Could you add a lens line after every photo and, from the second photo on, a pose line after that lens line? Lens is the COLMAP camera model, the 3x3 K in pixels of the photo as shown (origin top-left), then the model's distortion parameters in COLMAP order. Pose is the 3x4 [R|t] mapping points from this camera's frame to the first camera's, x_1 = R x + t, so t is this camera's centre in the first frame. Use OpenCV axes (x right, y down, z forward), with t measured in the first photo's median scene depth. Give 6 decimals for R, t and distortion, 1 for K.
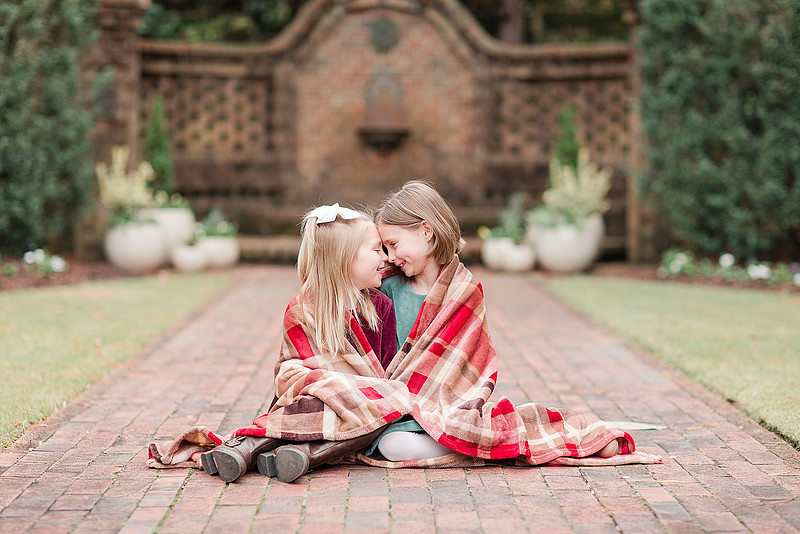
lens RADIAL K [[1895.6, 0, 400.0], [0, 1895.6, 267.0], [0, 0, 1]] dist [0.045571, -0.127609]
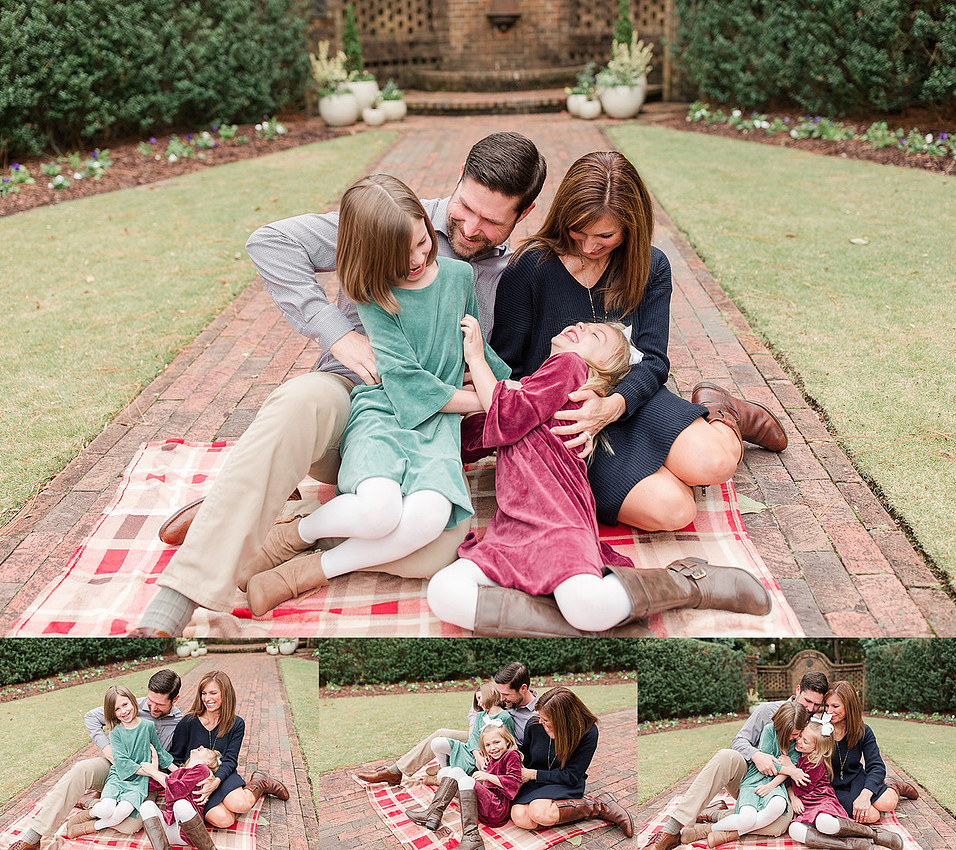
lens RADIAL K [[932.6, 0, 478.2], [0, 932.6, 321.5], [0, 0, 1]] dist [0.011516, 0.006285]
pose [[0.997683, -0.021878, -0.064425, 0.016652], [0.038191, 0.963722, 0.264161, -0.037790], [0.056308, -0.266009, 0.962325, 0.224875]]
